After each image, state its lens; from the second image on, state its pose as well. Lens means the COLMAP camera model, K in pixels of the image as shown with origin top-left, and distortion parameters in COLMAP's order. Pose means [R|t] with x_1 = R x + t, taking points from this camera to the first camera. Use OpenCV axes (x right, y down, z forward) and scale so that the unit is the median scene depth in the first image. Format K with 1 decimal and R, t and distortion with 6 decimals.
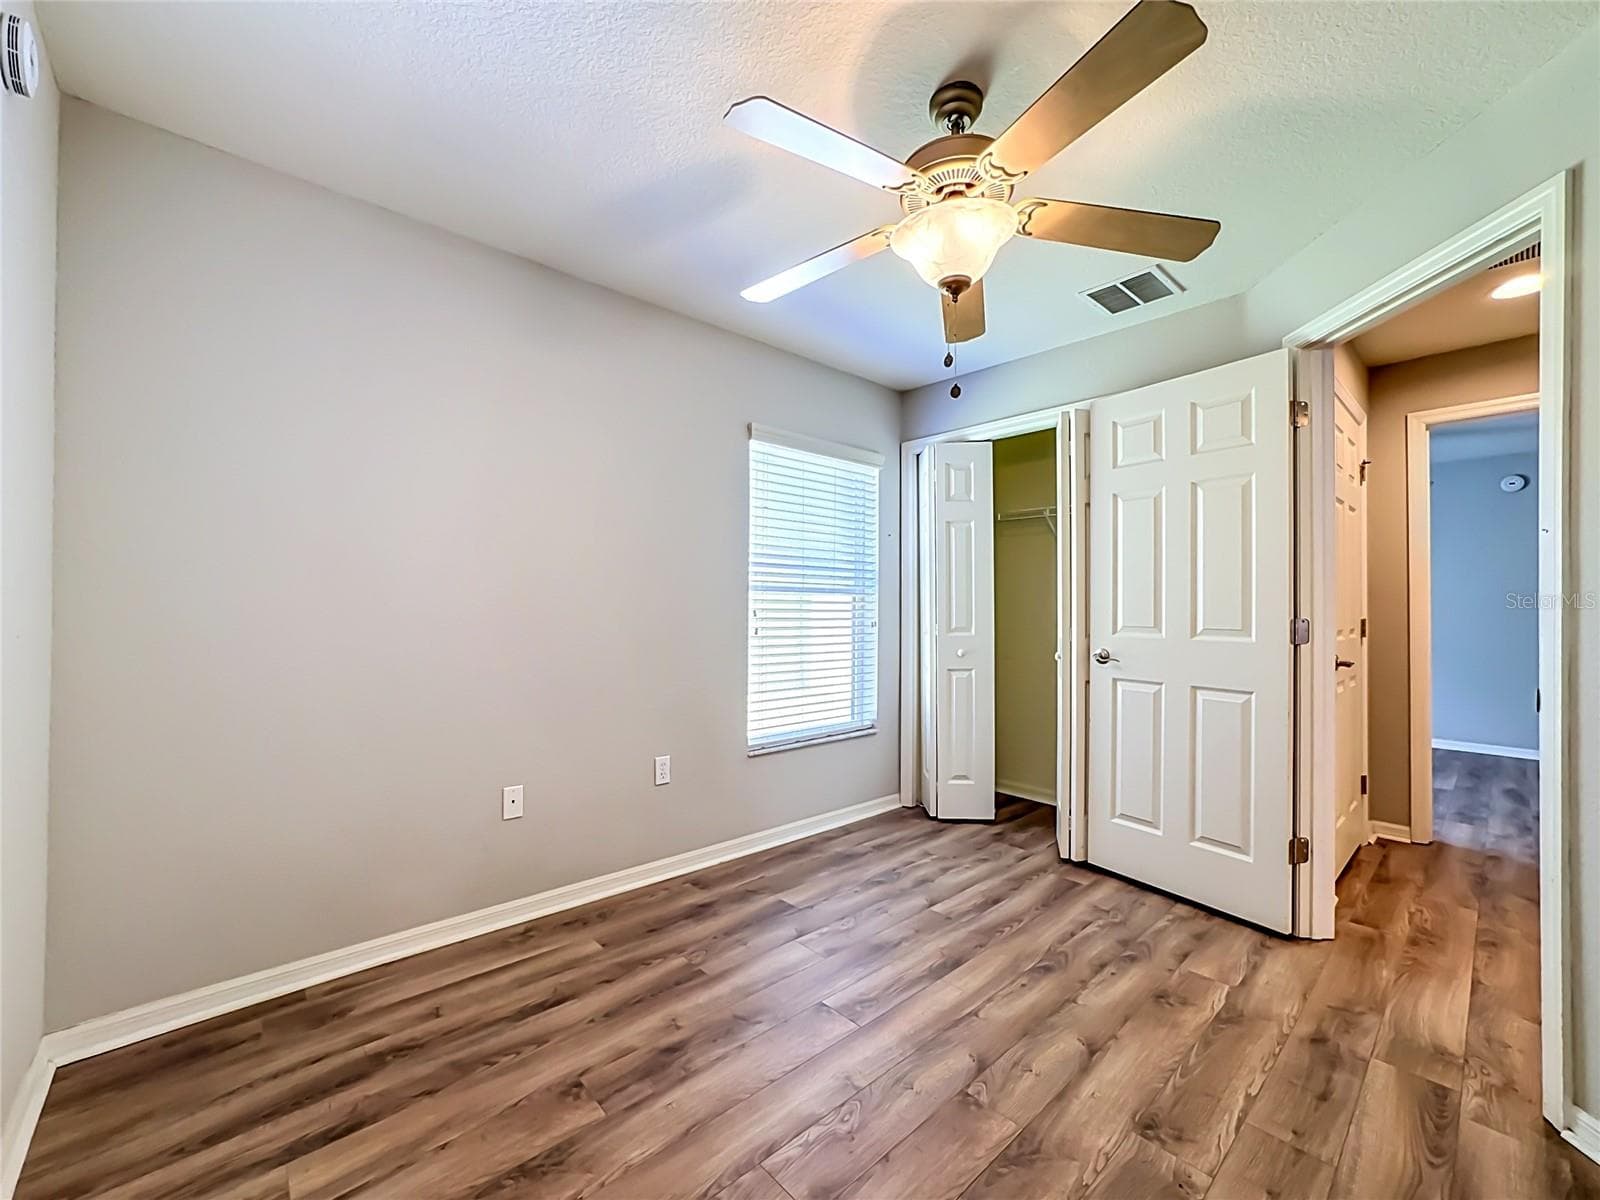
lens RADIAL K [[659.3, 0, 801.5], [0, 659.3, 603.2], [0, 0, 1]] dist [-0.042262, 0.018745]
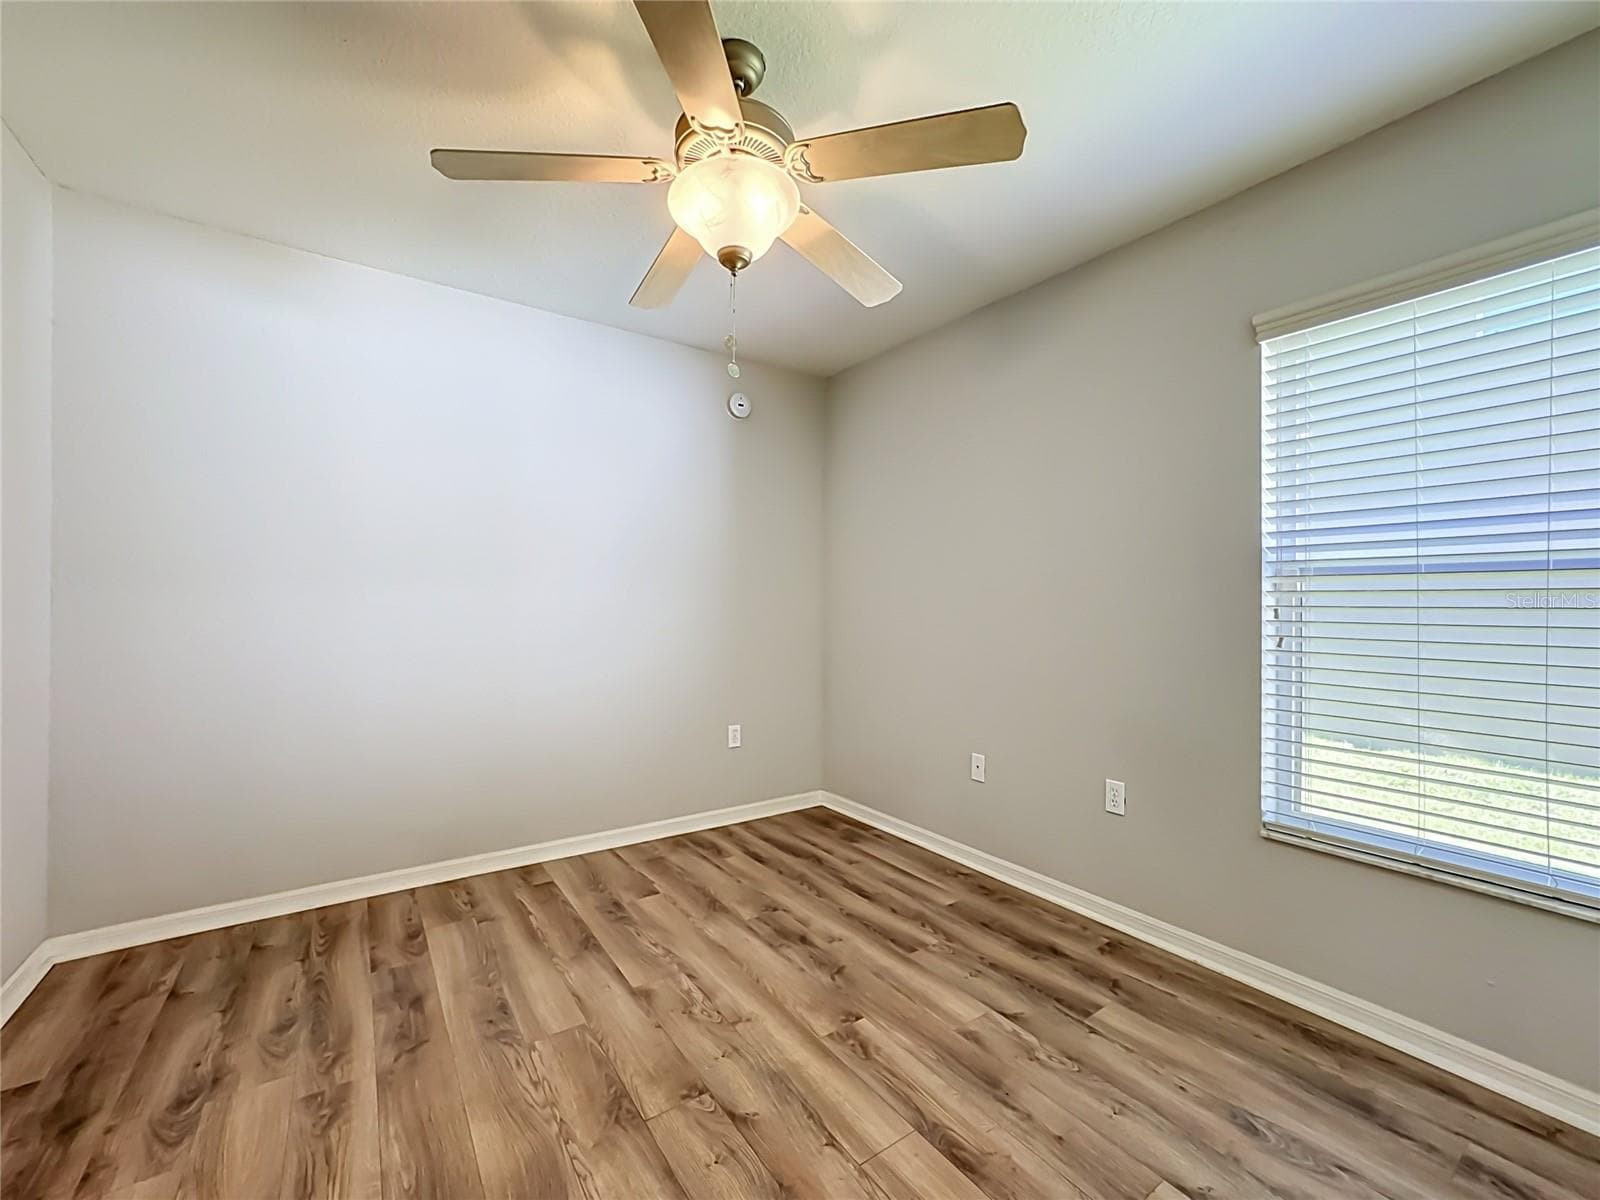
lens RADIAL K [[659.3, 0, 801.5], [0, 659.3, 603.2], [0, 0, 1]] dist [-0.042262, 0.018745]
pose [[-0.137601, -0.012404, -0.990410, 0.947590], [0.001112, 0.999919, -0.012678, 0.020059], [0.990487, -0.002846, -0.137576, 0.998794]]
